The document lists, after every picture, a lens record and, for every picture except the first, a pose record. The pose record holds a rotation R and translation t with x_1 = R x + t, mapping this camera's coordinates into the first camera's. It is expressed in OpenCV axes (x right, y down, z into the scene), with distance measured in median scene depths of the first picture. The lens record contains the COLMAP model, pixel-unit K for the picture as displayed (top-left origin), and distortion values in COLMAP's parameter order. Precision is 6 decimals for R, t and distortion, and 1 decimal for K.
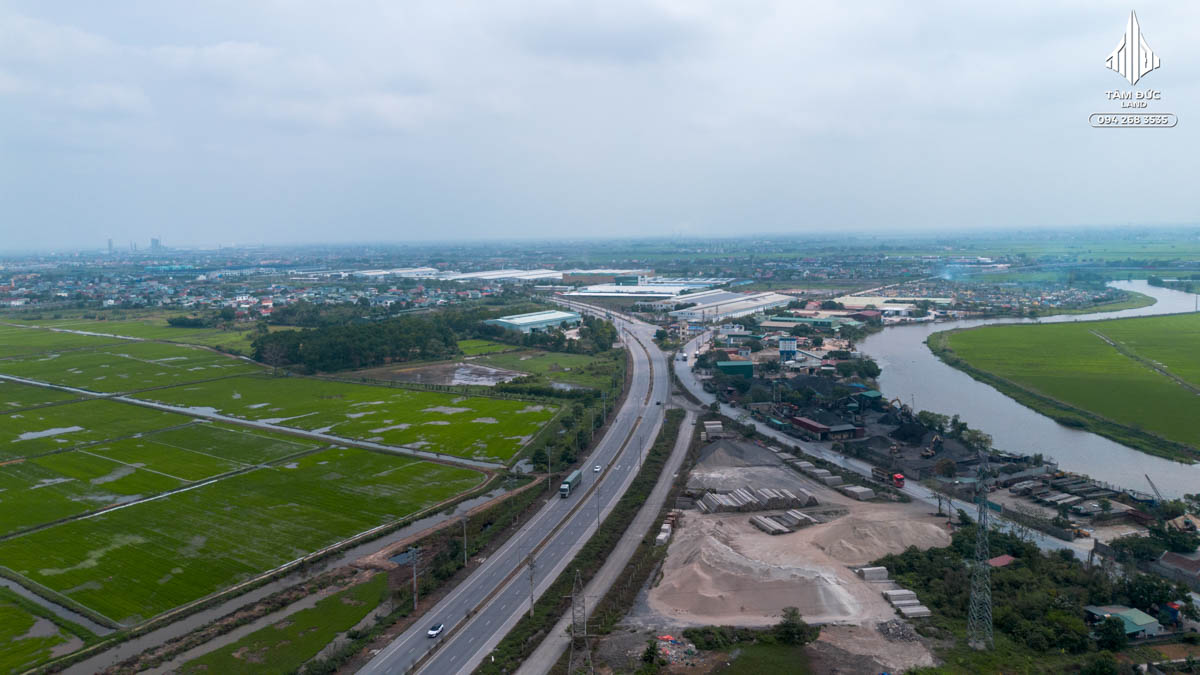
lens RADIAL K [[974.6, 0, 600.0], [0, 974.6, 337.5], [0, 0, 1]] dist [0.146418, -0.217868]
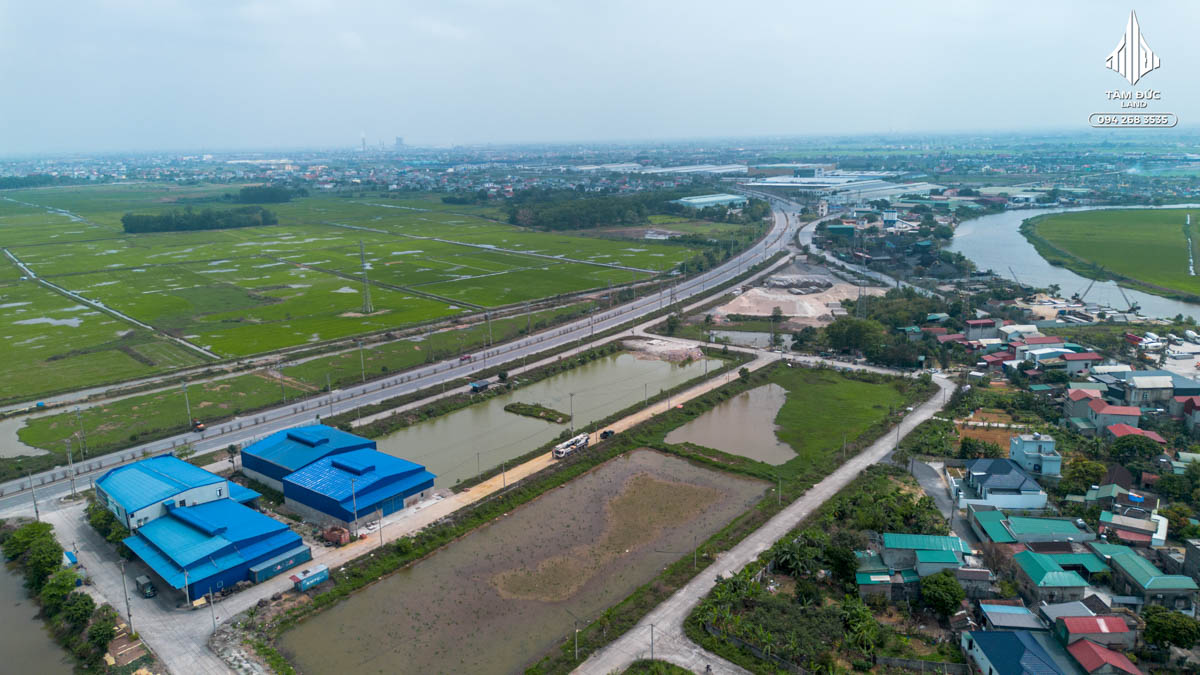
lens RADIAL K [[974.6, 0, 600.0], [0, 974.6, 337.5], [0, 0, 1]] dist [0.146418, -0.217868]
pose [[0.977824, 0.042490, -0.205075, 0.047359], [-0.021621, 0.994451, 0.102951, 0.022930], [0.208311, -0.096234, 0.973317, -0.222663]]
